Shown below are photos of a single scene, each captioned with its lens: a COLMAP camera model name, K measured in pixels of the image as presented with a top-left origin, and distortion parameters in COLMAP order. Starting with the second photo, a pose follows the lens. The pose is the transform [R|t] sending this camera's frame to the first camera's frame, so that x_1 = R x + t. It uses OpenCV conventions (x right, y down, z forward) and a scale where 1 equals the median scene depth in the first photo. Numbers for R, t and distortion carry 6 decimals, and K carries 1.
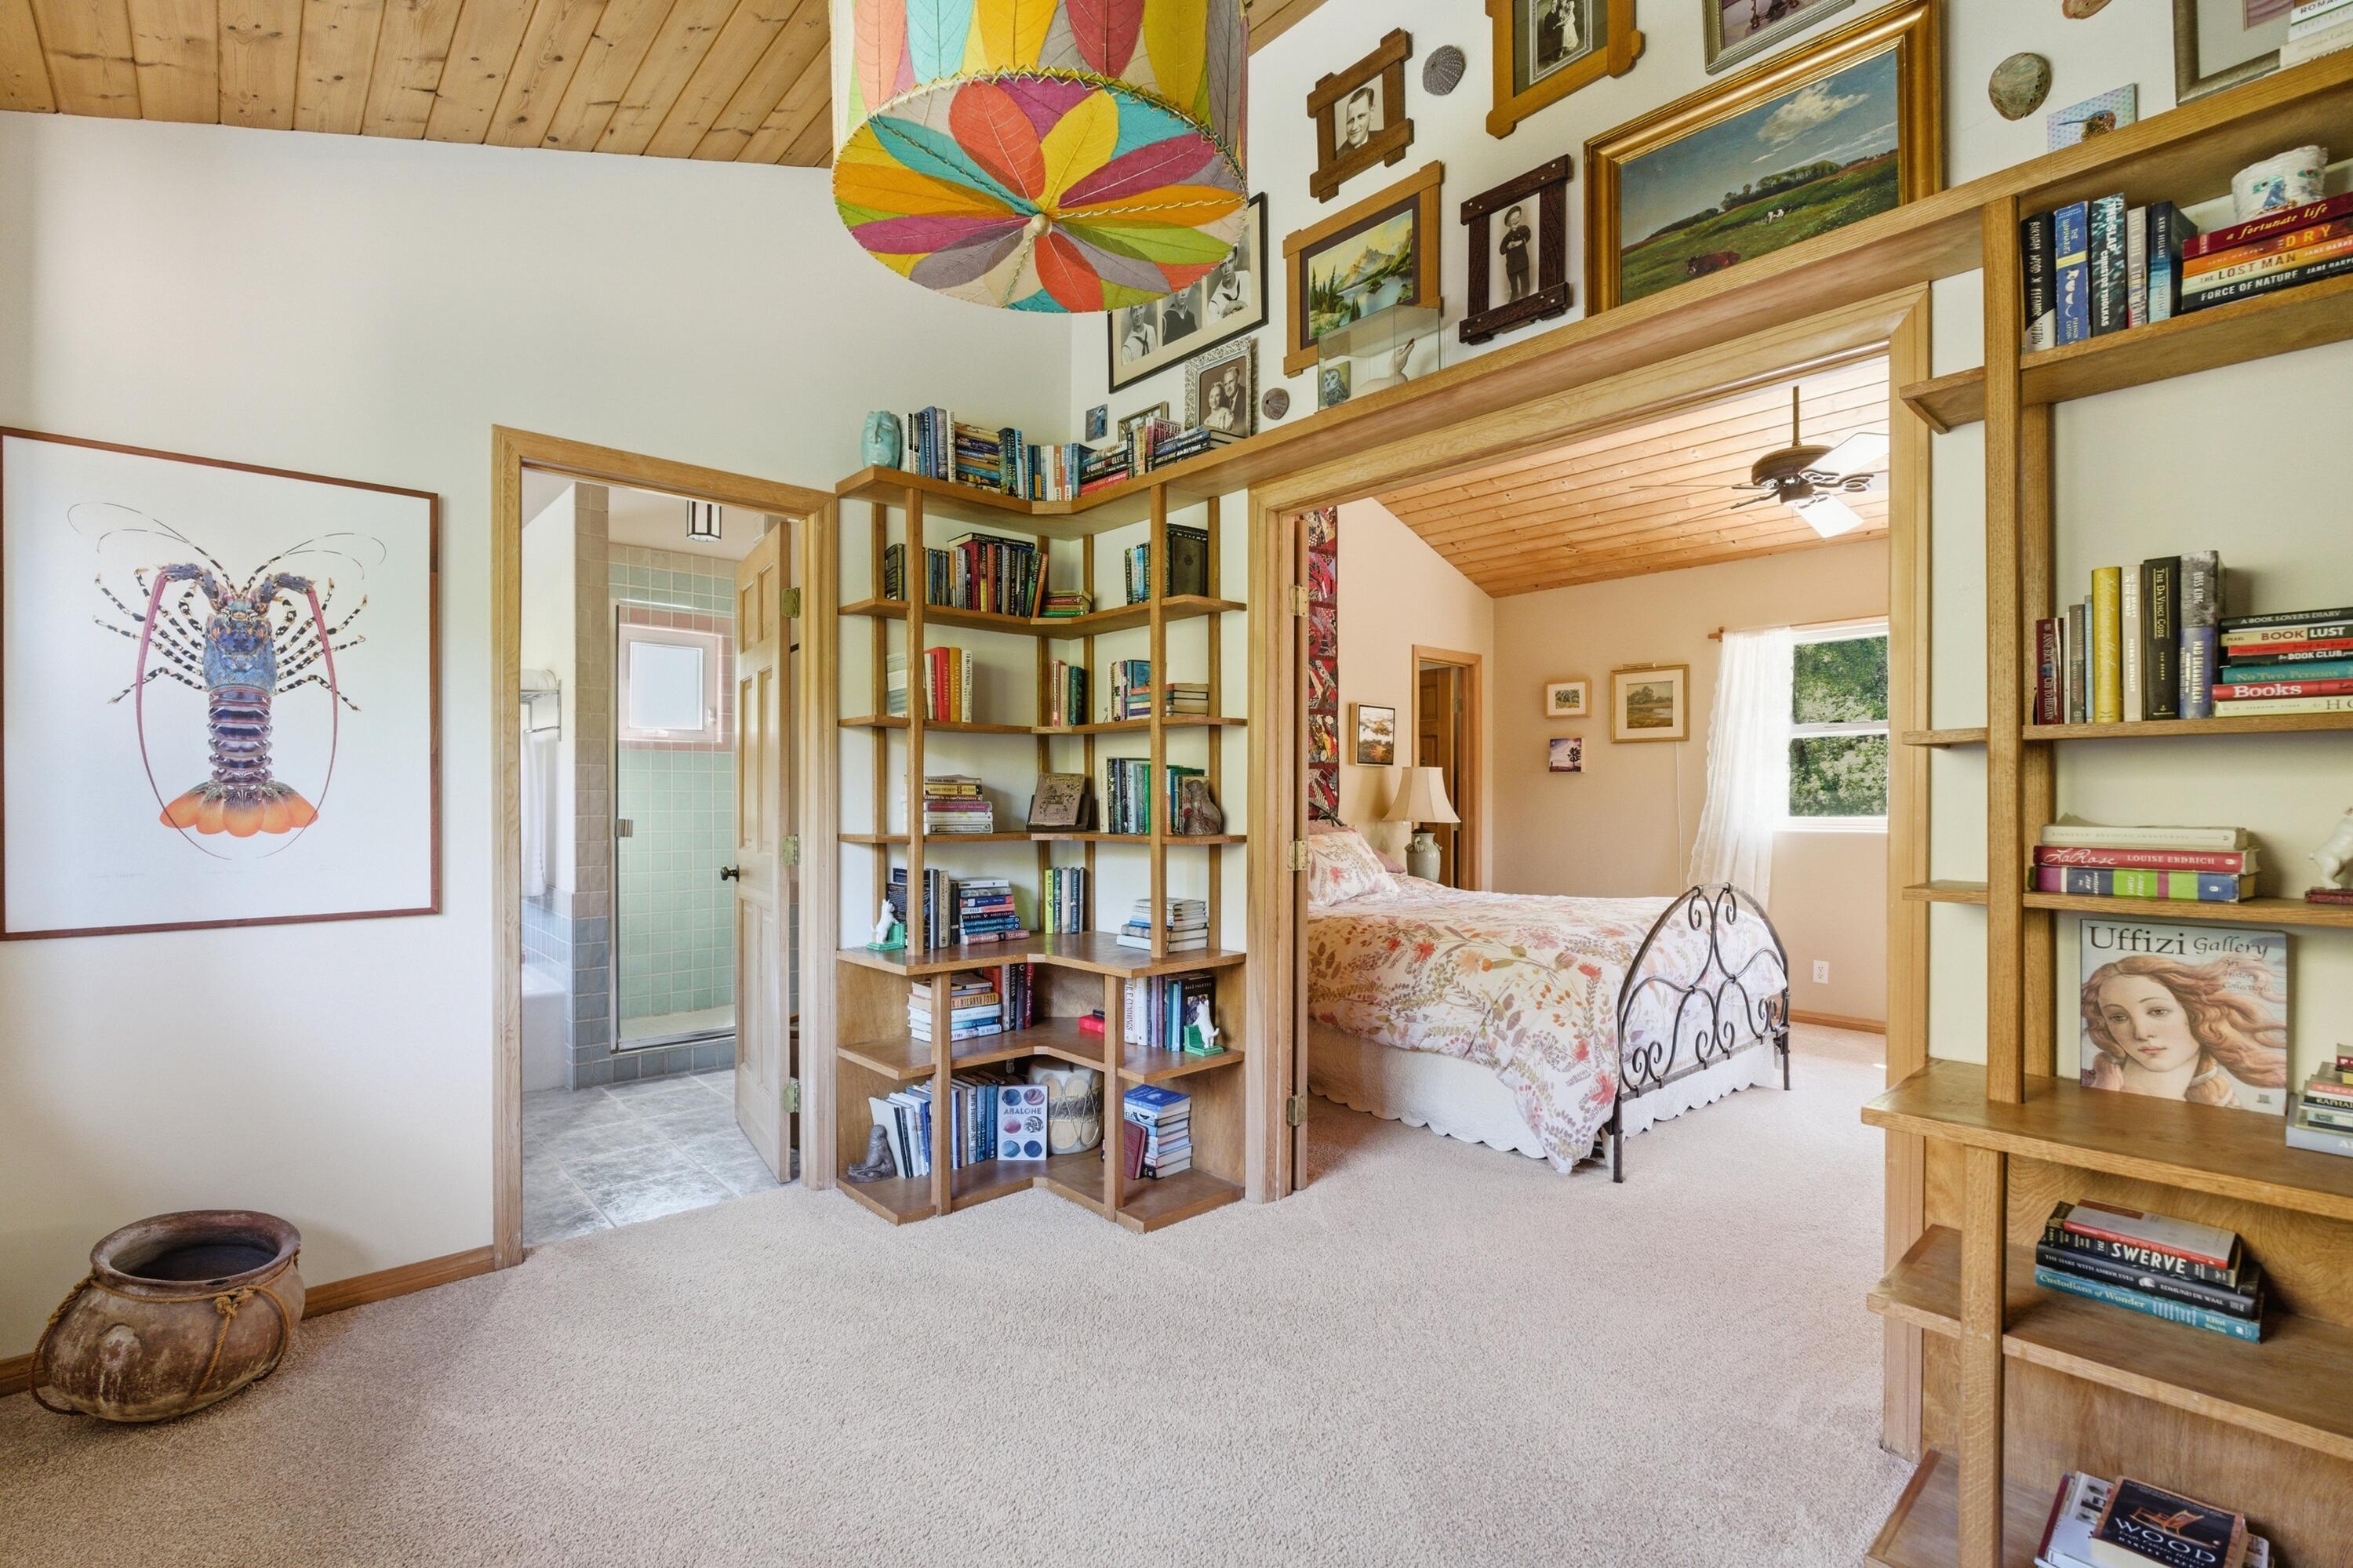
lens RADIAL K [[1036.9, 0, 1165.1], [0, 1036.9, 784.7], [0, 0, 1]] dist [-0.012134, 0.004326]
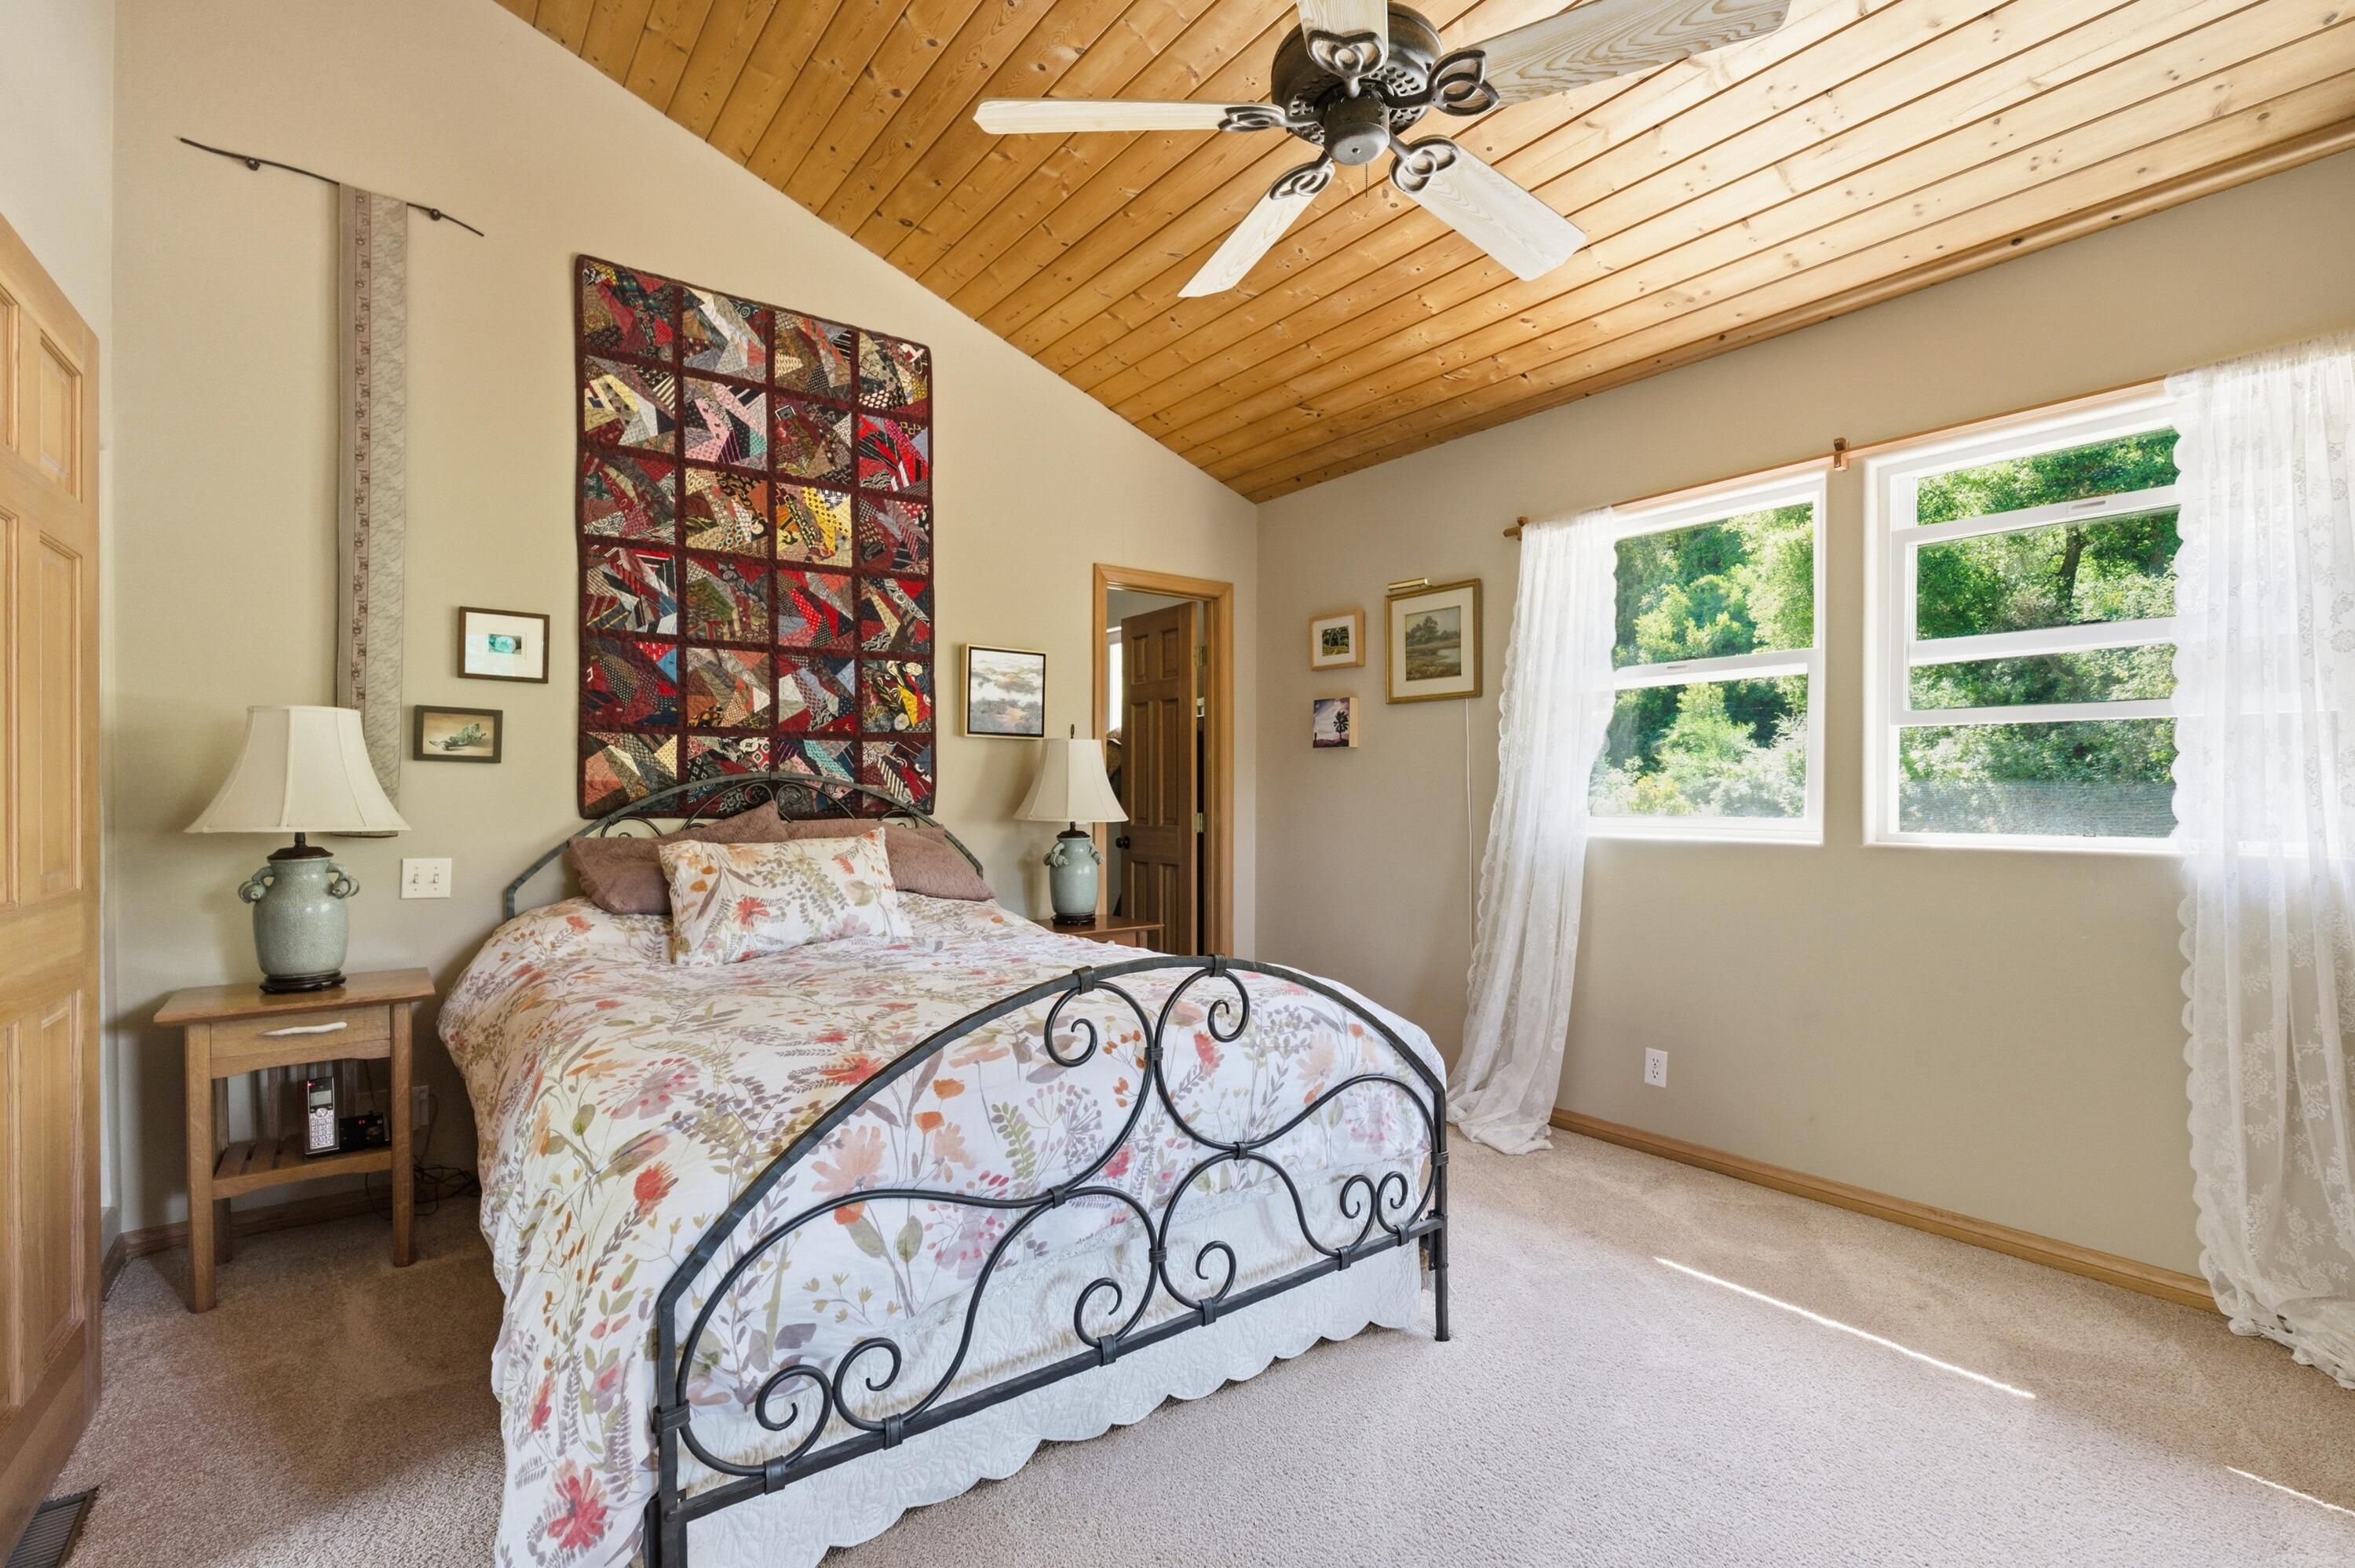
lens RADIAL K [[1024.0, 0, 1177.5], [0, 1024.0, 784.0], [0, 0, 1]] dist [-0.019497, 0.000191]
pose [[0.996561, -0.002428, -0.082830, 0.402801], [0.002737, 0.999990, 0.003613, 0.010479], [0.082820, -0.003827, 0.996557, 0.375738]]
